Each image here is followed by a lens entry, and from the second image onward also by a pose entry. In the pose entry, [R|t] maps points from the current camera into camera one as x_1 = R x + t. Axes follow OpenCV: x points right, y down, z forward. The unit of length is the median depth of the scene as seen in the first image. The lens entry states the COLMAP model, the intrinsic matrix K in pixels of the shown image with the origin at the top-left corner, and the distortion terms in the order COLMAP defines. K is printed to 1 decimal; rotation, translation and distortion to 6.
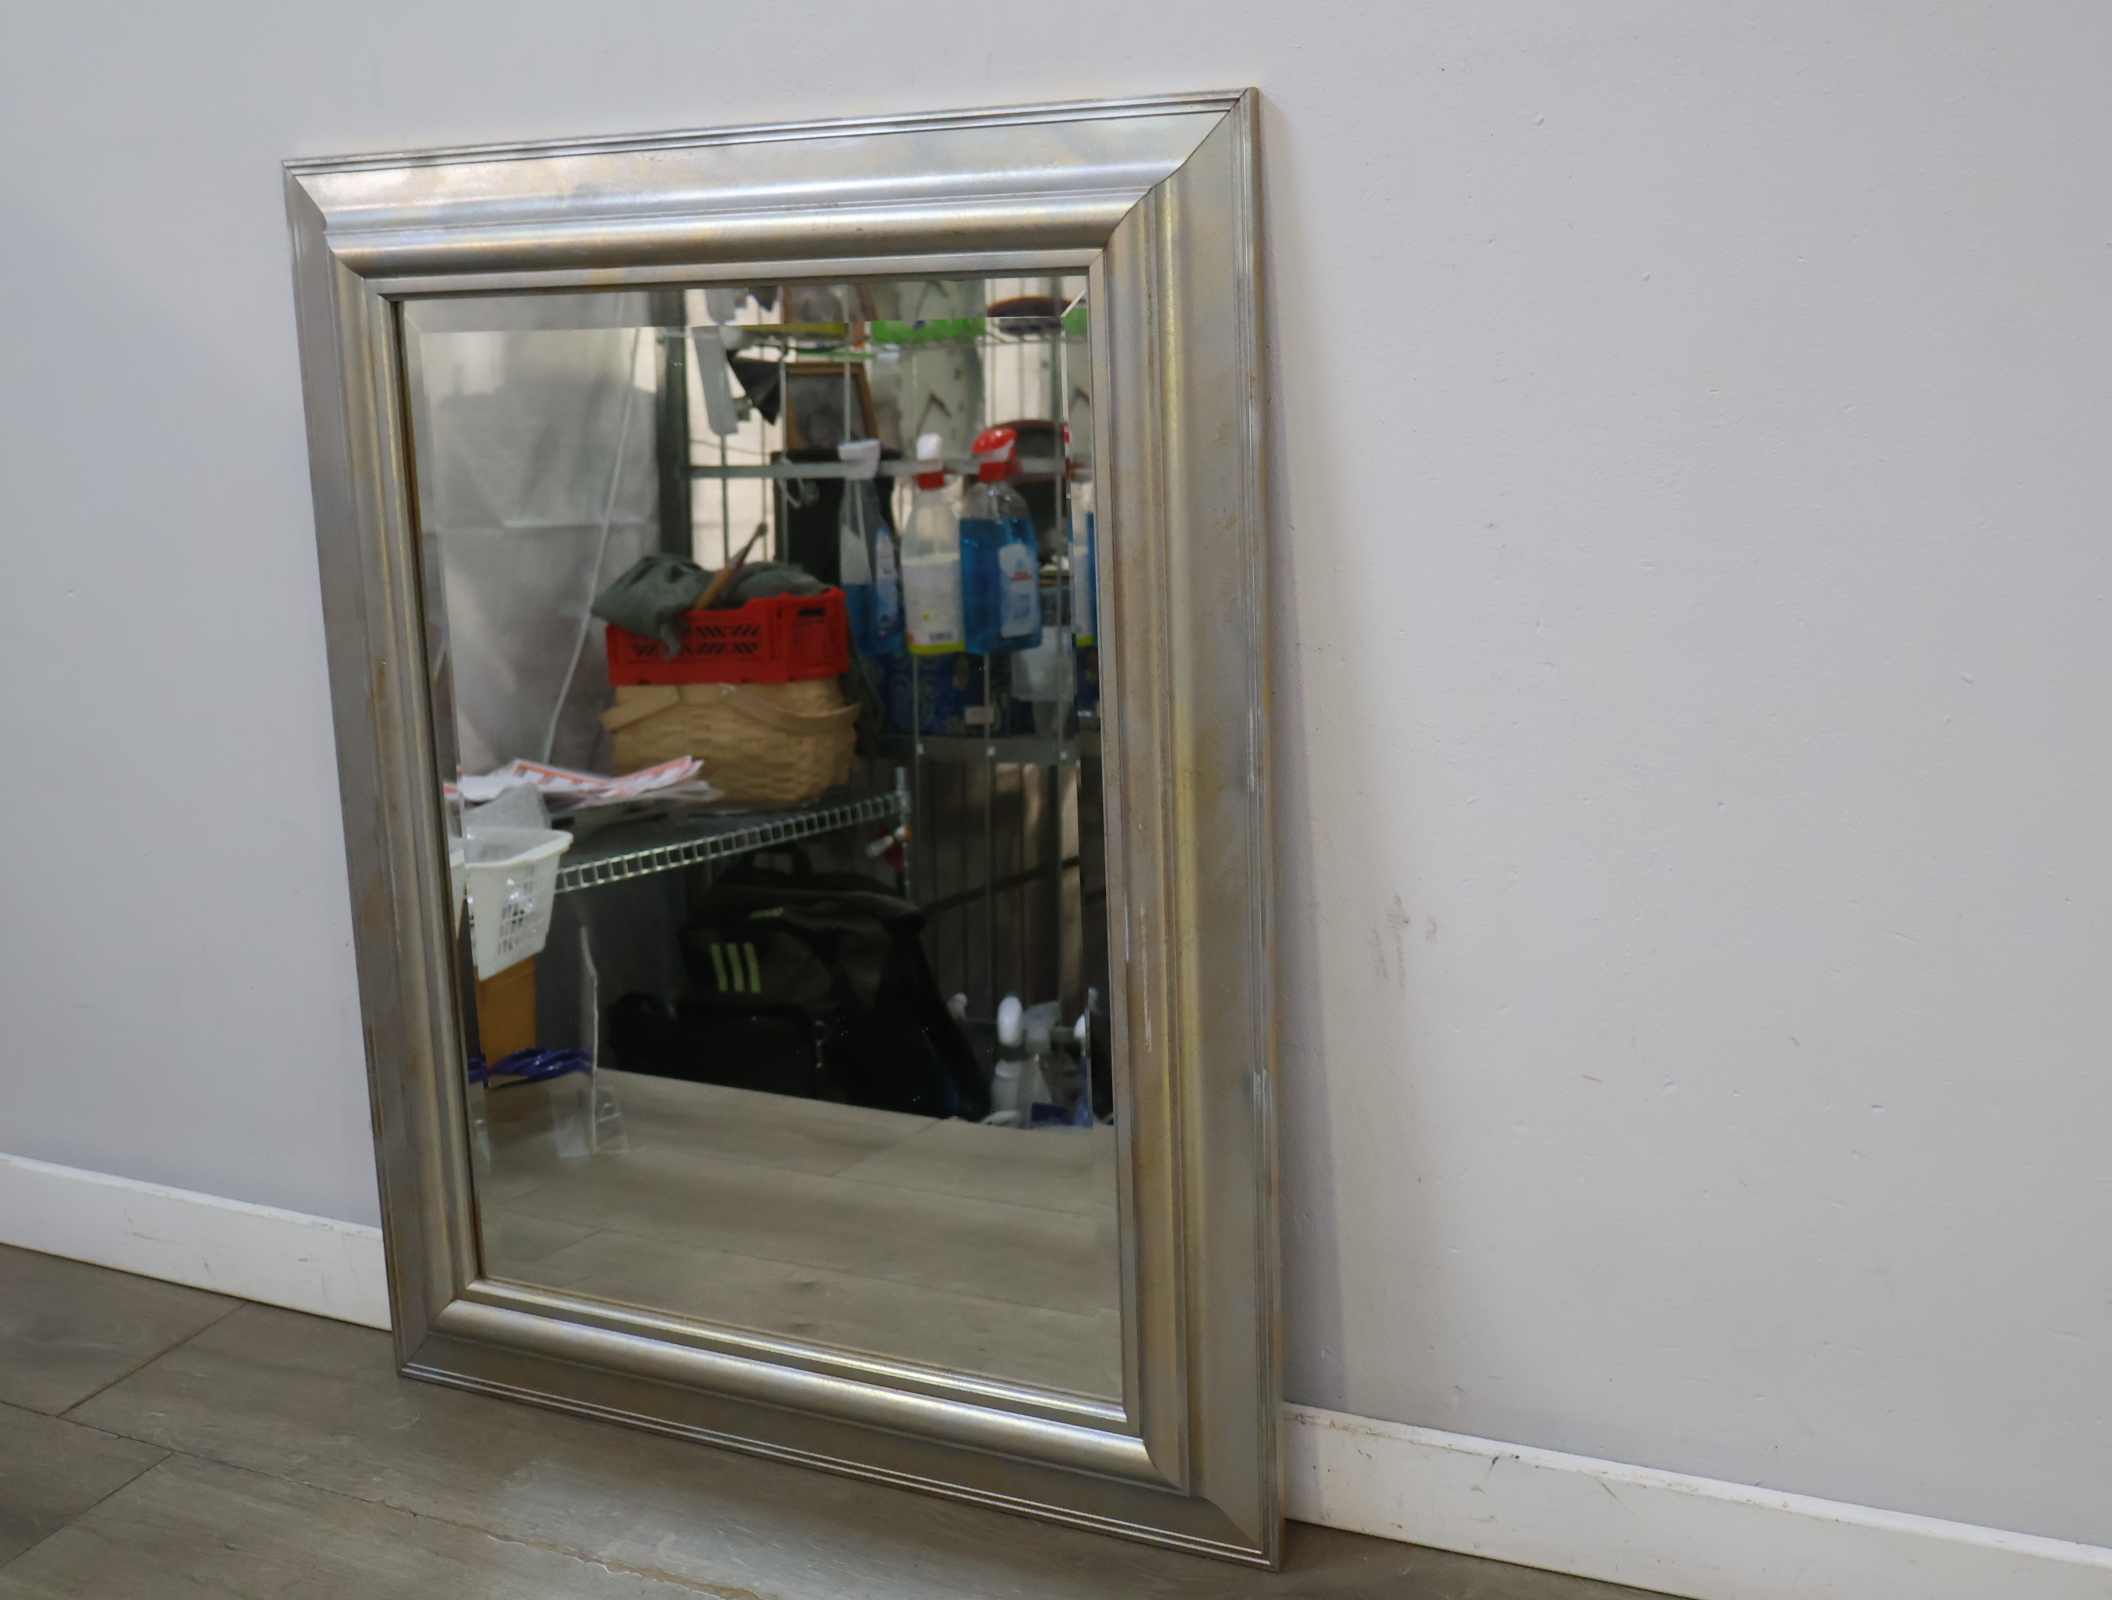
lens RADIAL K [[2464.8, 0, 1015.3], [0, 2464.8, 799.3], [0, 0, 1]] dist [0.012796, 0.000000]
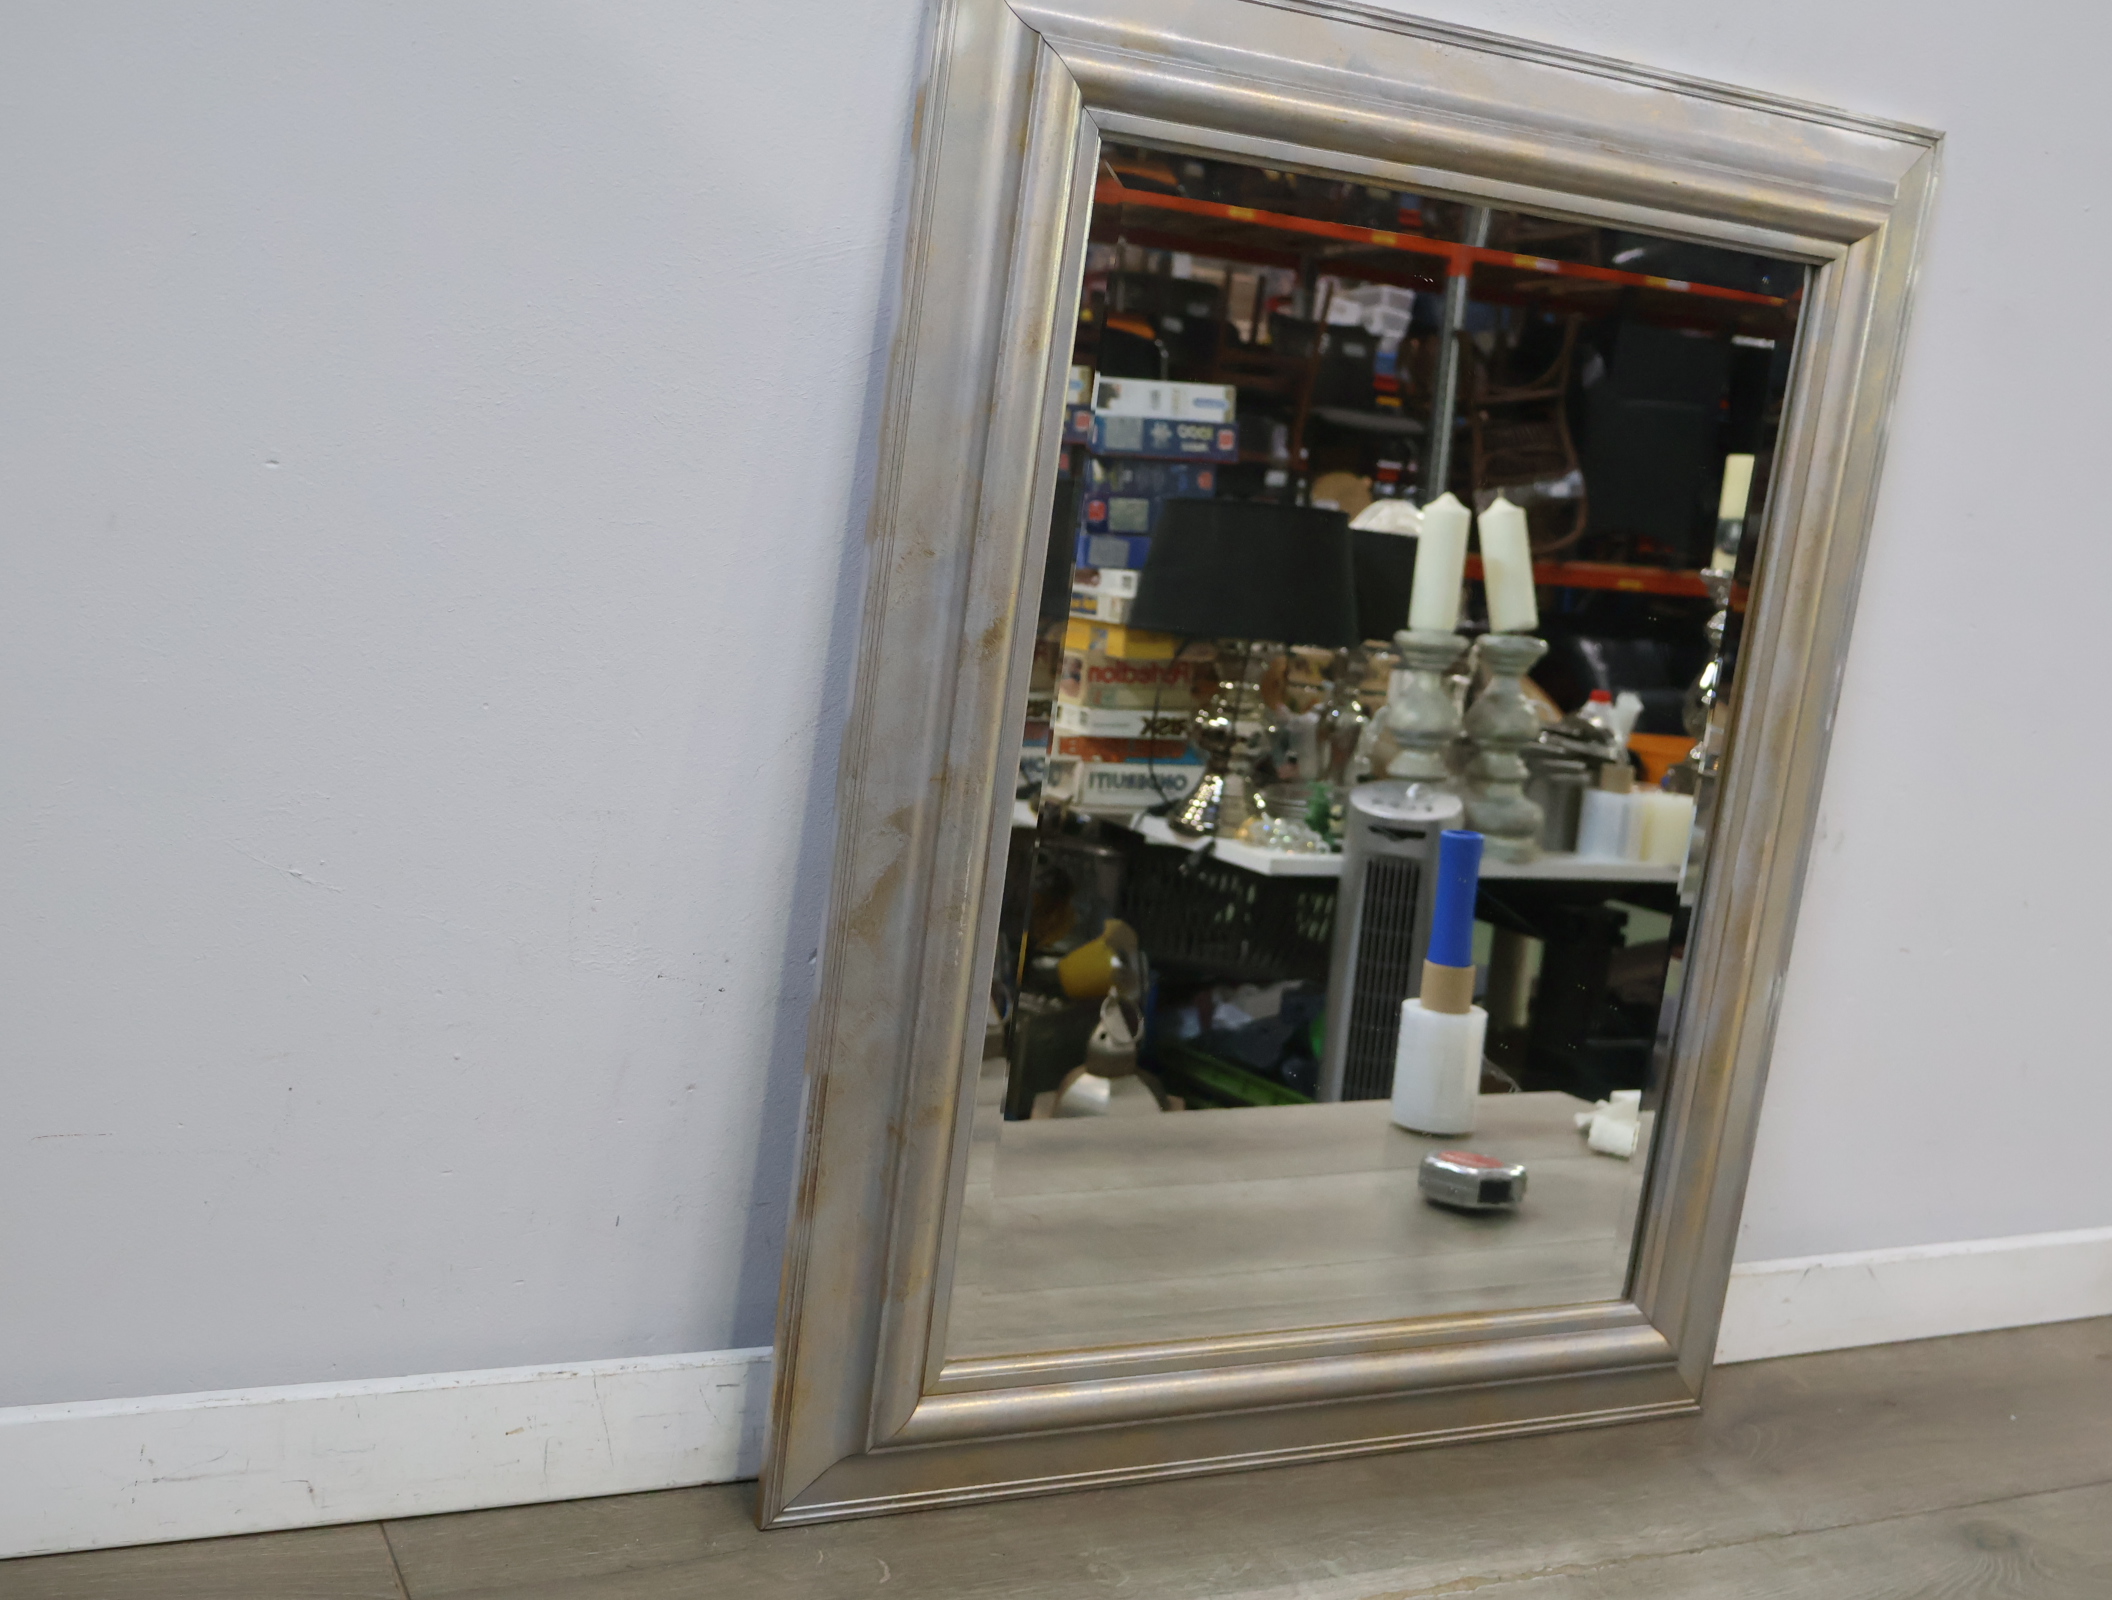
lens RADIAL K [[2464.8, 0, 1092.2], [0, 2464.8, 810.9], [0, 0, 1]] dist [0.012796, 0.000000]
pose [[0.553365, -0.046312, 0.831651, -0.878375], [0.025544, 0.998927, 0.038631, -0.015669], [-0.832547, -0.000133, 0.553954, 0.533750]]
